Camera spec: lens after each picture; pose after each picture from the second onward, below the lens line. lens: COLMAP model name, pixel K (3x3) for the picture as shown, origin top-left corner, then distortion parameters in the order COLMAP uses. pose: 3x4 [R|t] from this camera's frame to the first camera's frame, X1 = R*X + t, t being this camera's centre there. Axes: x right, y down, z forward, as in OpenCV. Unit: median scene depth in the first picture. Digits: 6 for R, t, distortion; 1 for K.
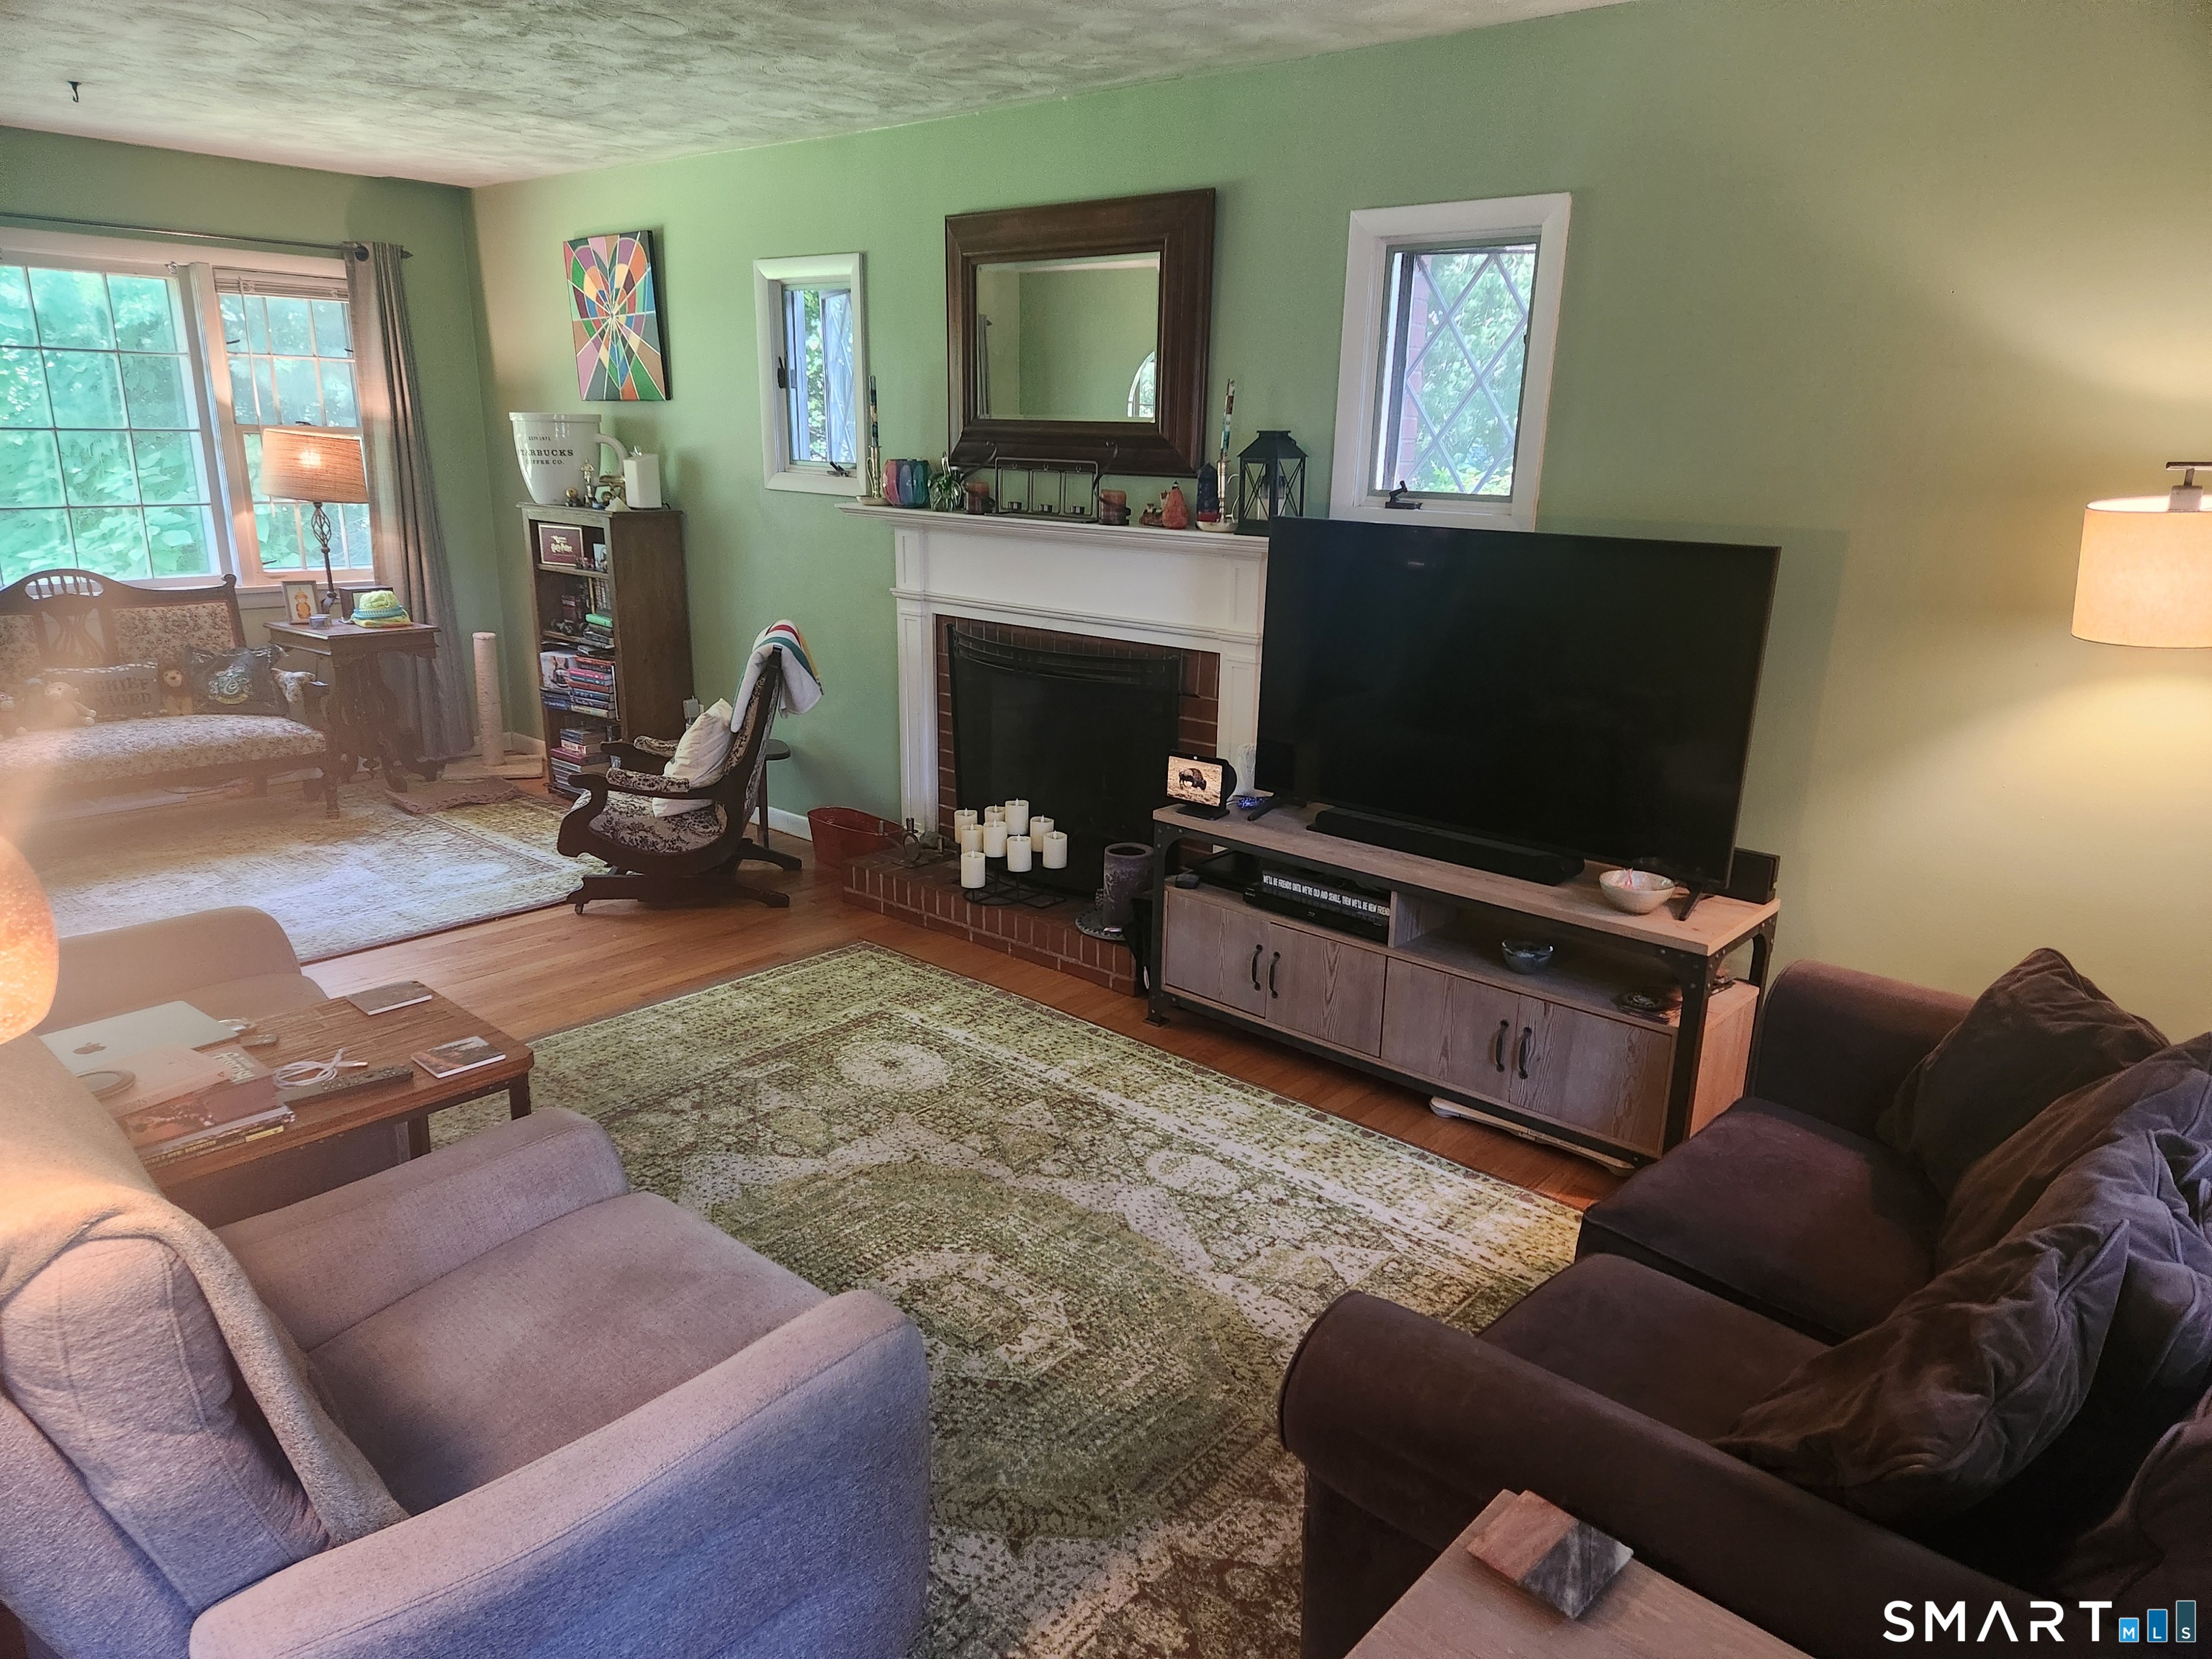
lens RADIAL K [[1469.6, 0, 1118.3], [0, 1469.6, 853.1], [0, 0, 1]] dist [0.072696, -0.035535]
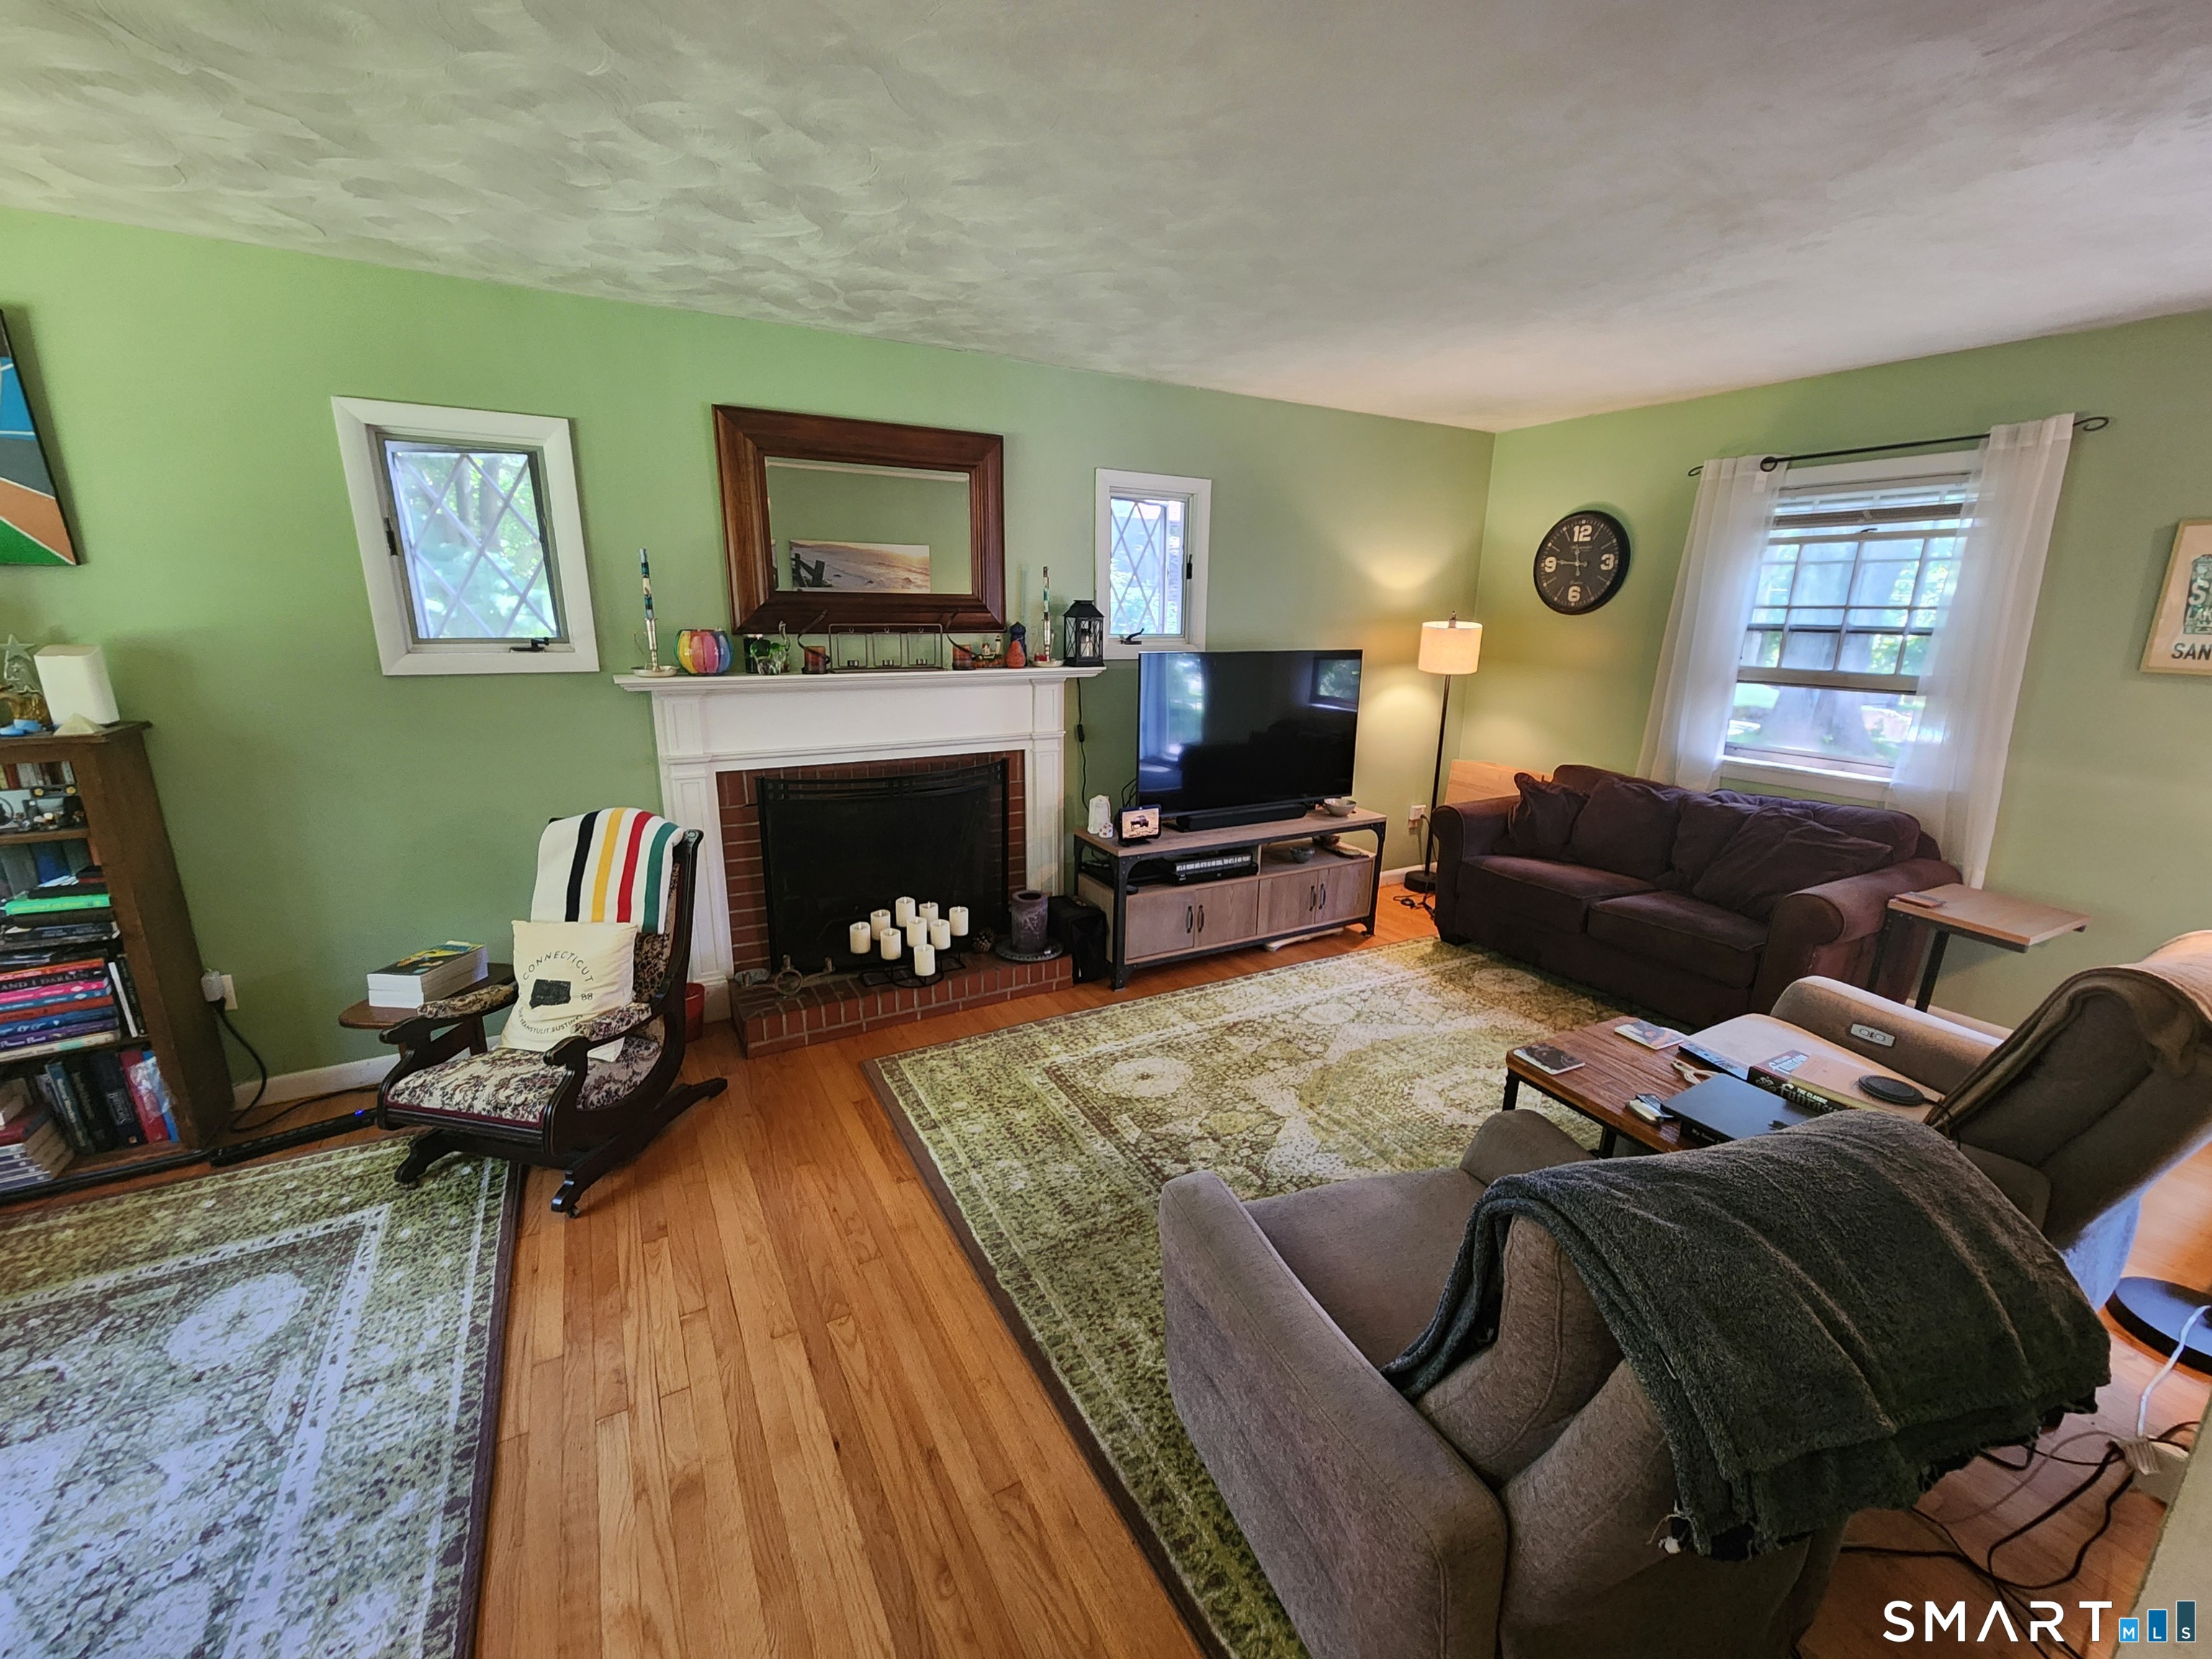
lens RADIAL K [[907.2, 0, 1114.4], [0, 907.2, 844.1], [0, 0, 1]] dist [0.002900, -0.002004]
pose [[0.335586, -0.259145, 0.905663, -0.553741], [0.255811, 0.950358, 0.177145, -0.136380], [-0.906610, 0.172231, 0.385219, 0.435581]]
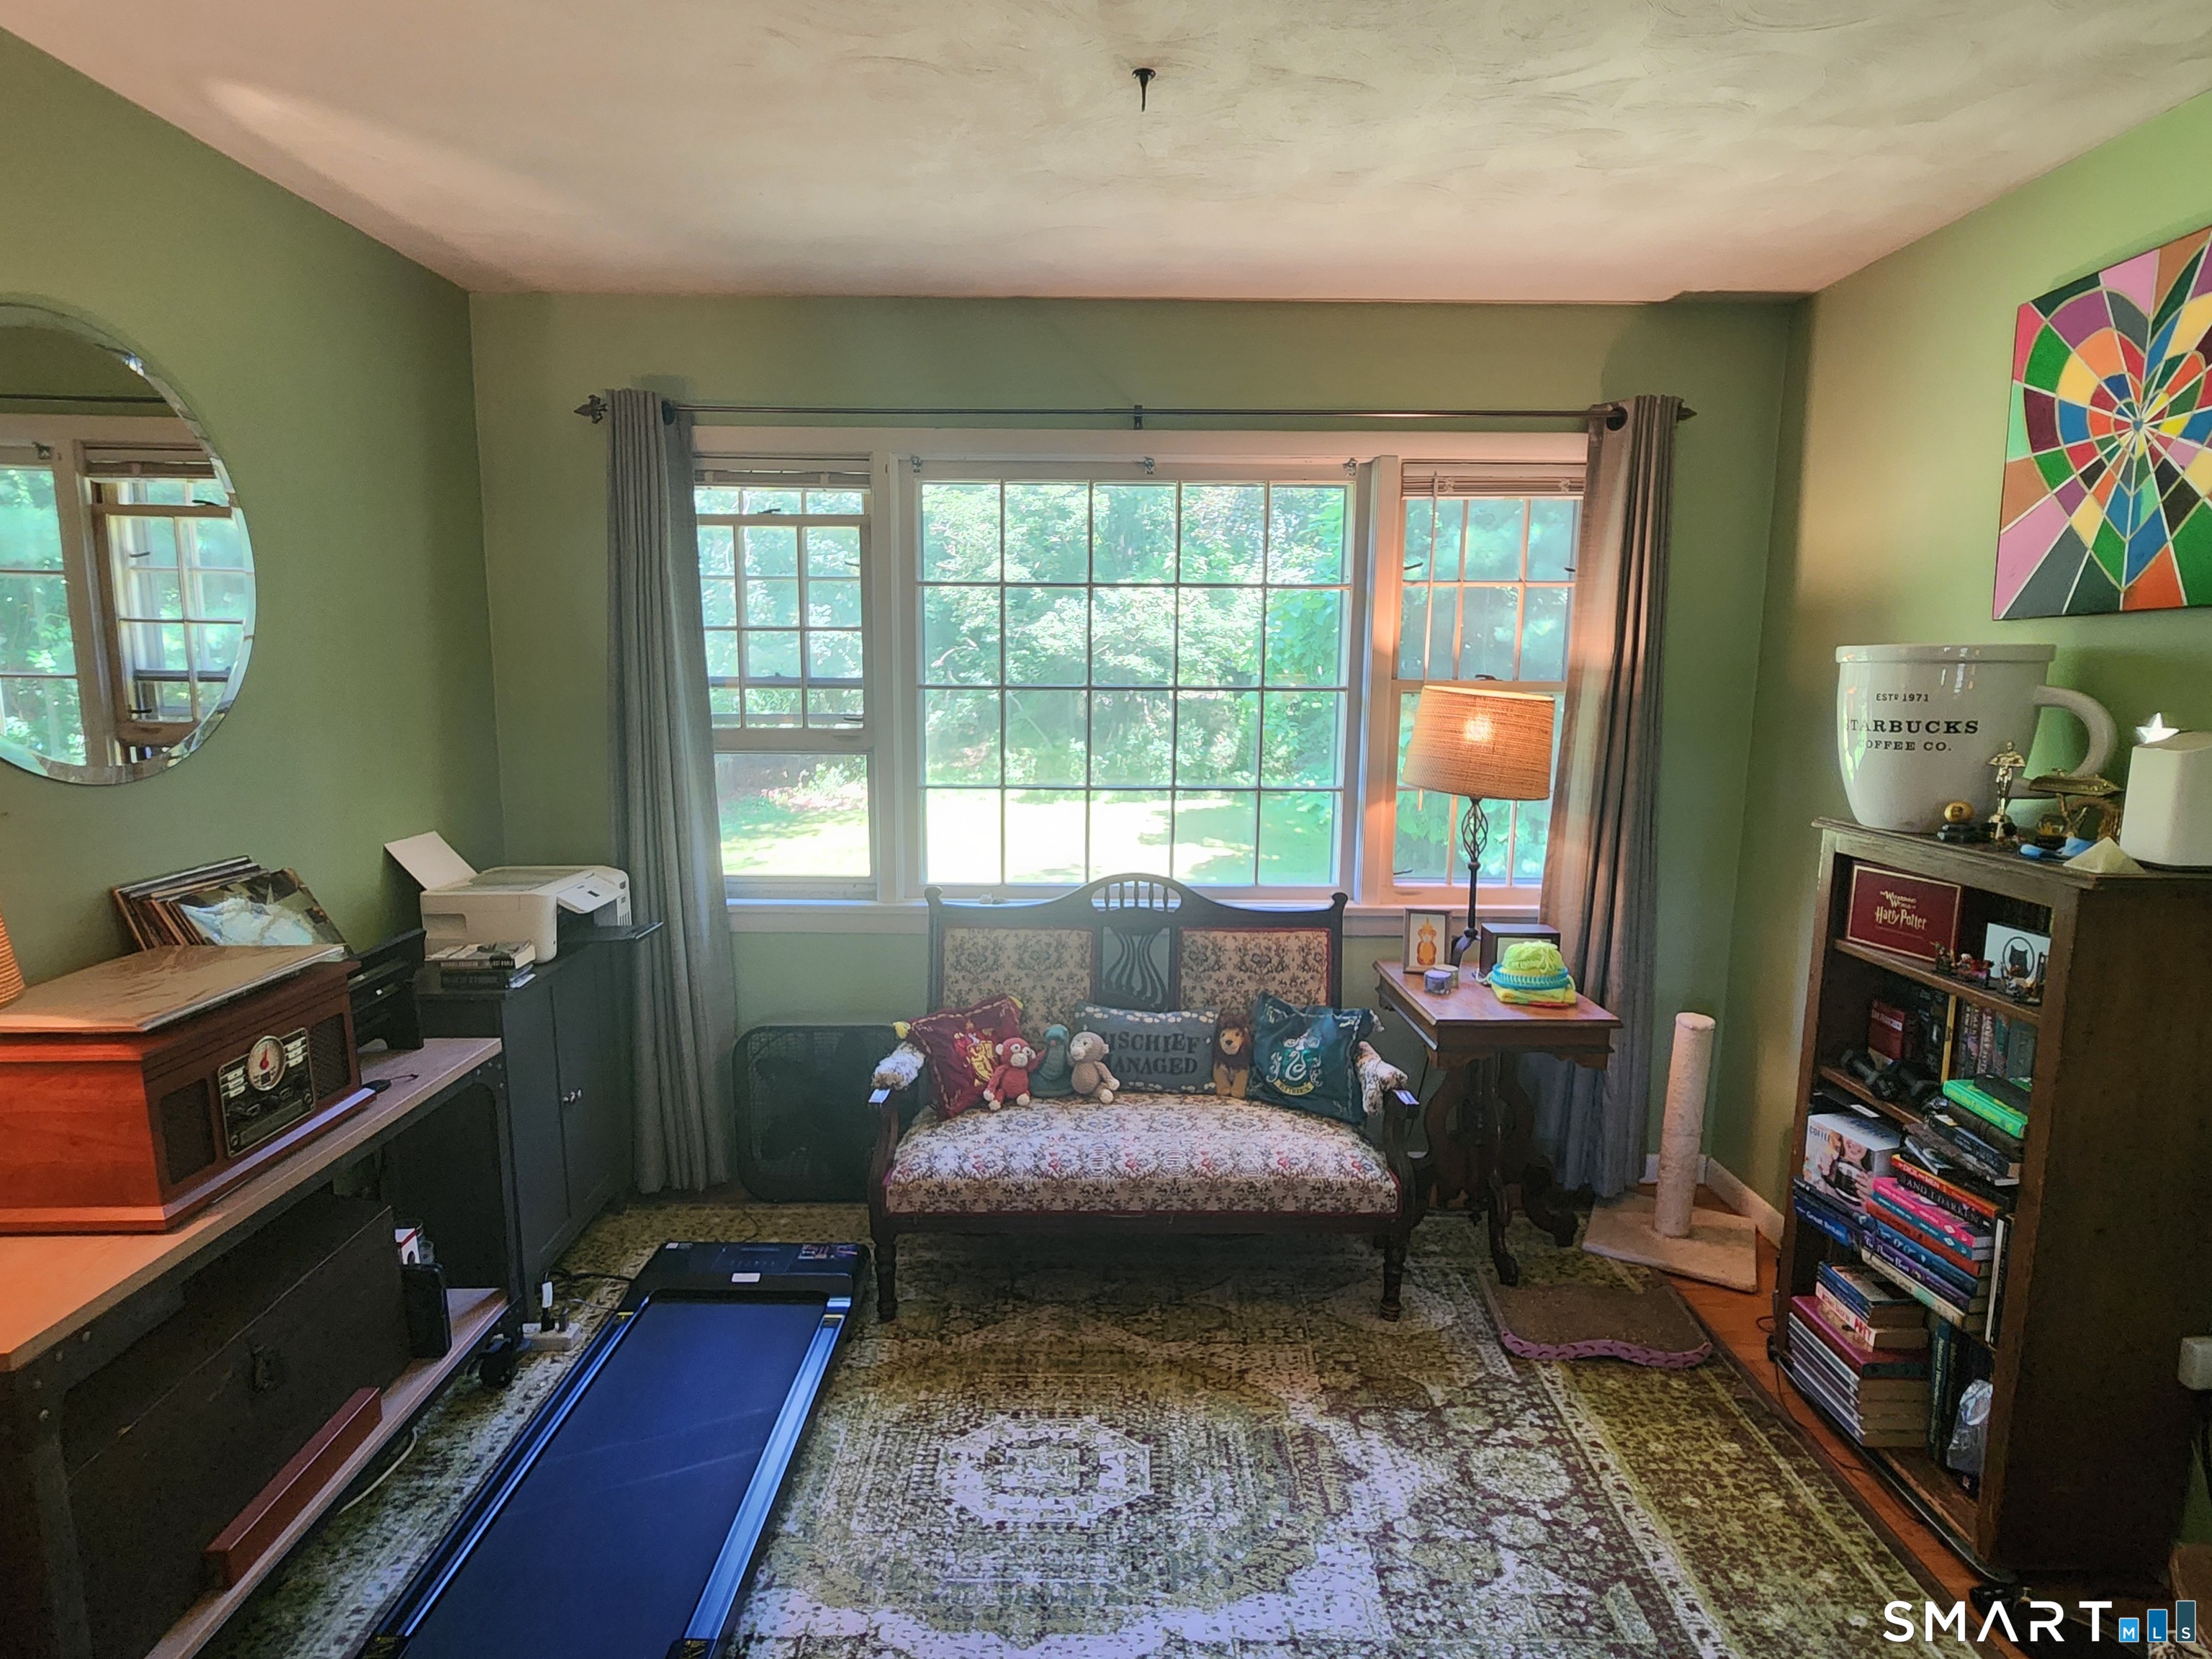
lens RADIAL K [[1183.9, 0, 1106.3], [0, 1183.9, 844.7], [0, 0, 1]] dist [-0.000238, -0.000930]
pose [[0.659377, 0.097578, -0.745453, -0.273756], [-0.202283, 0.978003, -0.050907, -0.164828], [0.724088, 0.184360, 0.664612, 0.586228]]
